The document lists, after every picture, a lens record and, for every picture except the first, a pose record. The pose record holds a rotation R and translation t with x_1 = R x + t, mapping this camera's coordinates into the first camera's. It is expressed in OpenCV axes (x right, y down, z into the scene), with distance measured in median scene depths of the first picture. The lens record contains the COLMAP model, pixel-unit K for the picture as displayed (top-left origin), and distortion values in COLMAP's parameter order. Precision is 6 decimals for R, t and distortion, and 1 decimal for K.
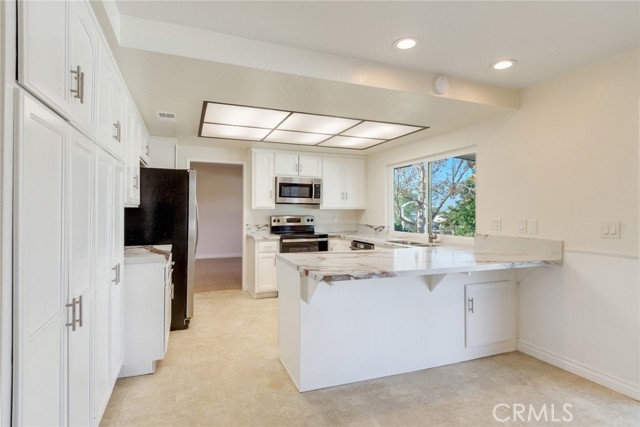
lens RADIAL K [[337.0, 0, 311.0], [0, 337.0, 205.5], [0, 0, 1]] dist [0.002580, -0.007357]
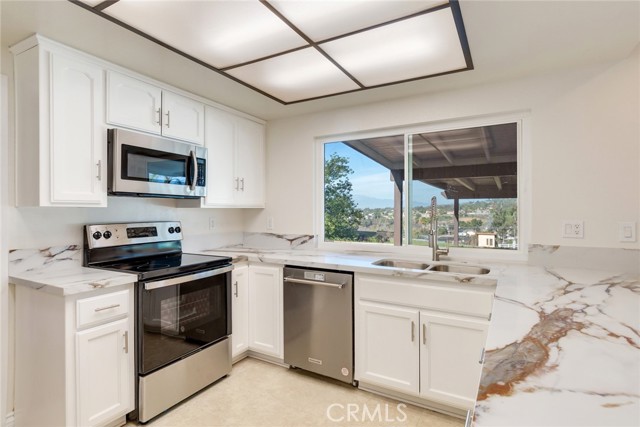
lens RADIAL K [[337.0, 0, 315.5], [0, 337.0, 209.4], [0, 0, 1]] dist [0.002580, -0.007357]
pose [[0.763155, -0.003293, 0.646207, -0.192296], [-0.006733, 0.999892, 0.013048, 0.006316], [-0.646180, -0.014308, 0.763051, 0.564168]]
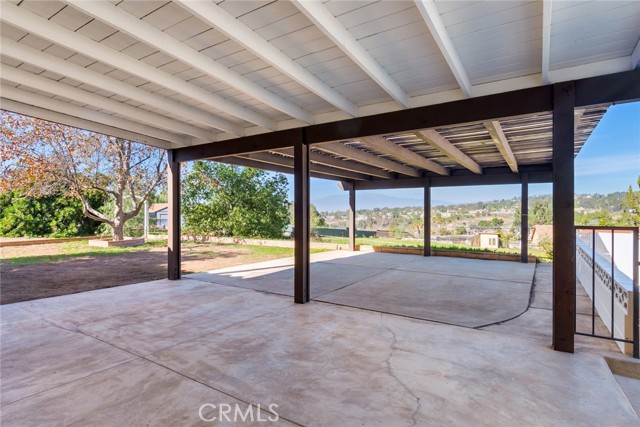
lens RADIAL K [[337.0, 0, 313.8], [0, 337.0, 216.3], [0, 0, 1]] dist [0.002580, -0.007357]
pose [[0.805044, -0.019836, 0.592883, 0.683026], [0.000329, 0.999456, 0.032991, 0.051187], [-0.593215, -0.026364, 0.804612, 0.162896]]
